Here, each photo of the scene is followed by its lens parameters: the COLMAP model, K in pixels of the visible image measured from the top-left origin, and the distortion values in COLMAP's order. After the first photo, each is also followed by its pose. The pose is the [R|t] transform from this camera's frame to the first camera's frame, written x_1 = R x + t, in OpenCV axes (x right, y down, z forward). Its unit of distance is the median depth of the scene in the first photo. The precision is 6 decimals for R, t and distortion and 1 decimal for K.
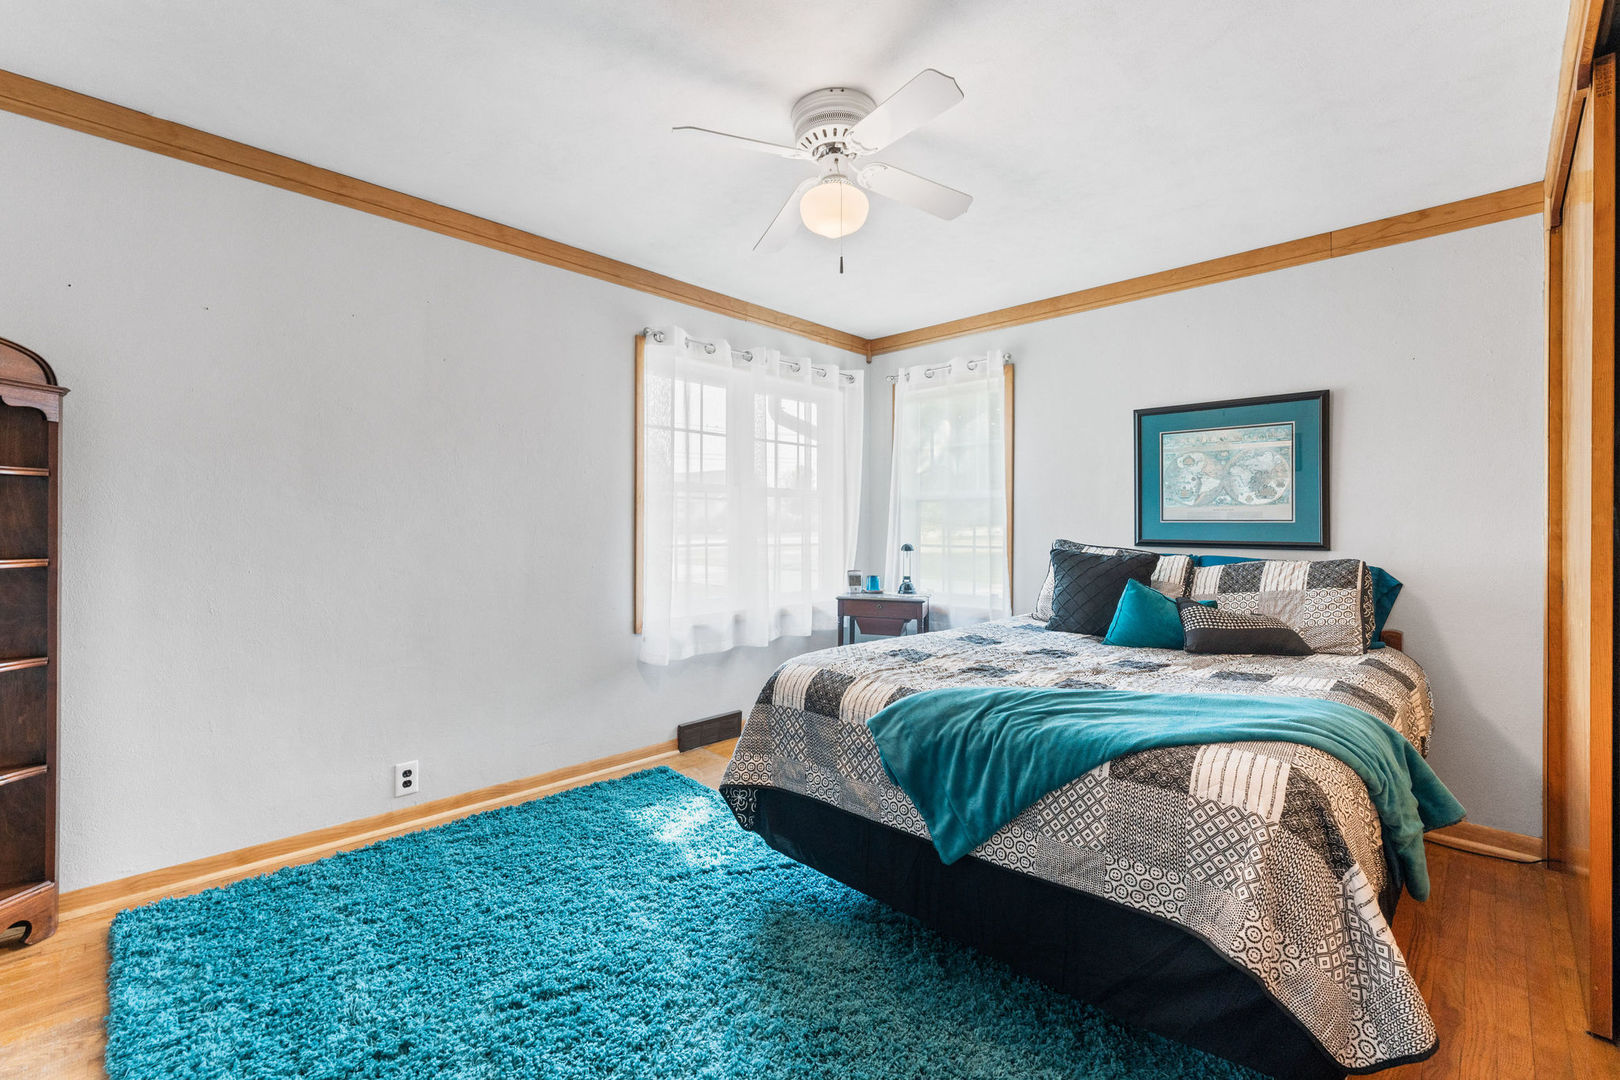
lens RADIAL K [[677.4, 0, 815.0], [0, 677.4, 511.3], [0, 0, 1]] dist [-0.000564, -0.000095]
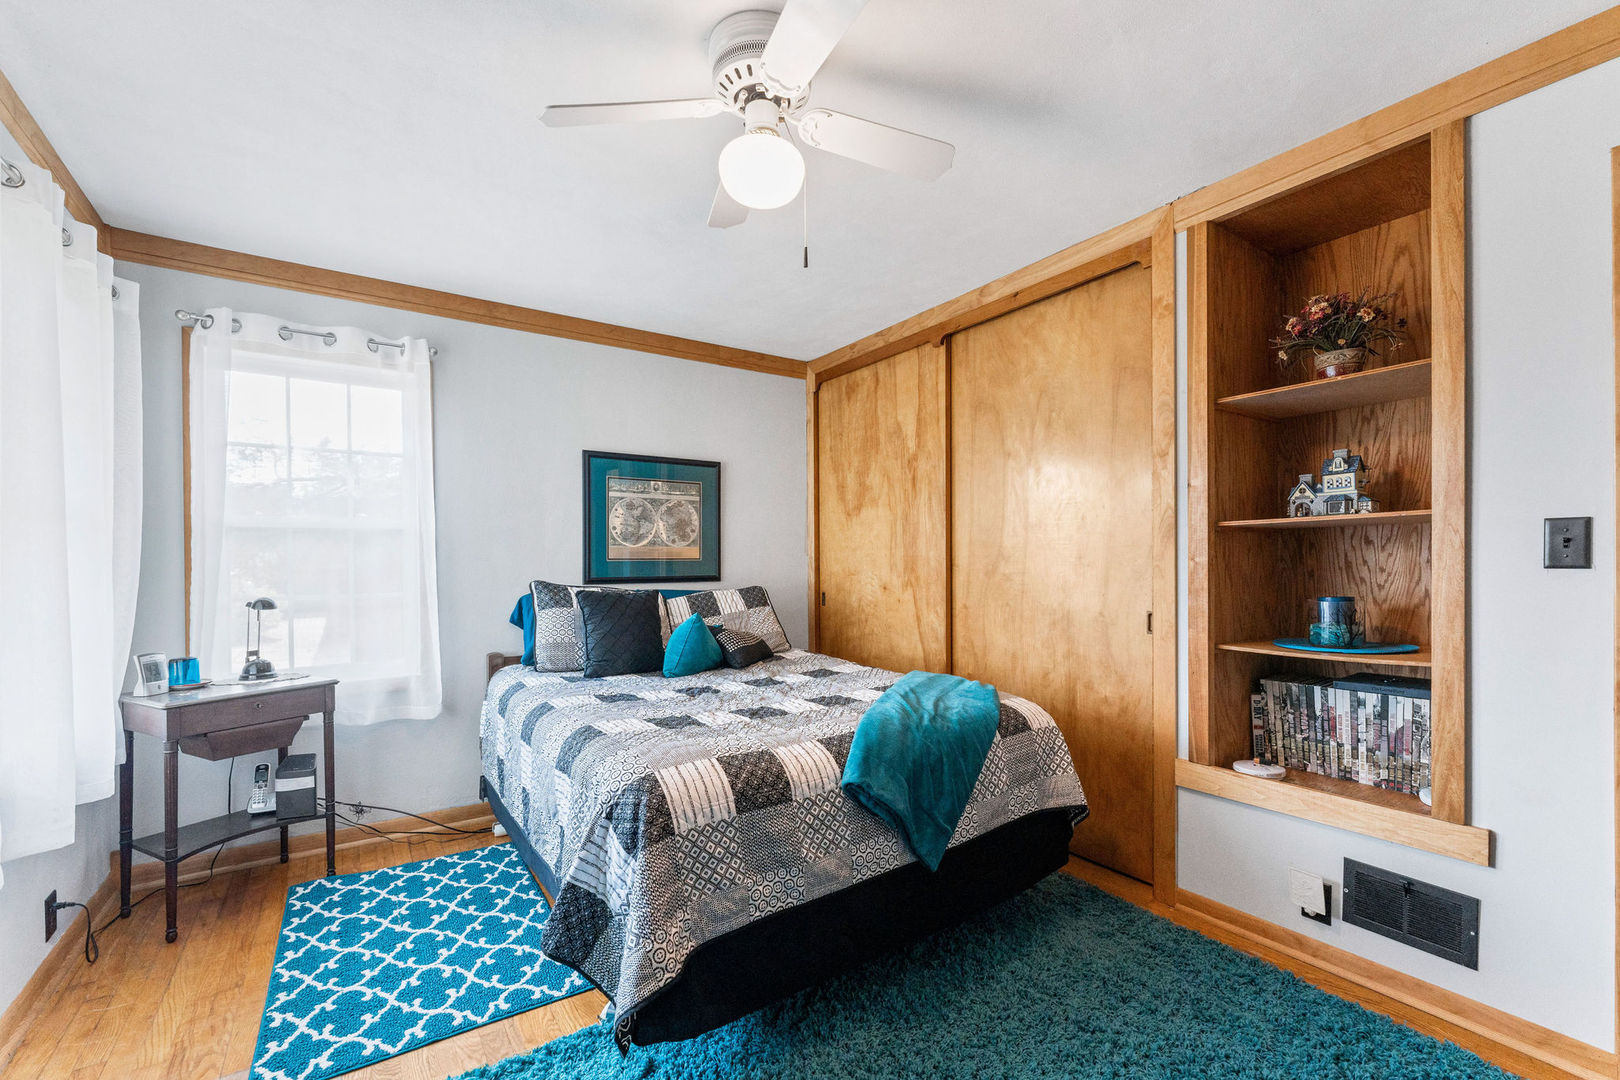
lens RADIAL K [[671.7, 0, 811.0], [0, 671.7, 549.8], [0, 0, 1]] dist [0.001974, 0.000085]
pose [[0.209029, 0.009261, 0.977865, -0.511982], [-0.012918, 0.999894, -0.006709, 0.002036], [-0.977824, -0.011230, 0.209127, 0.535607]]
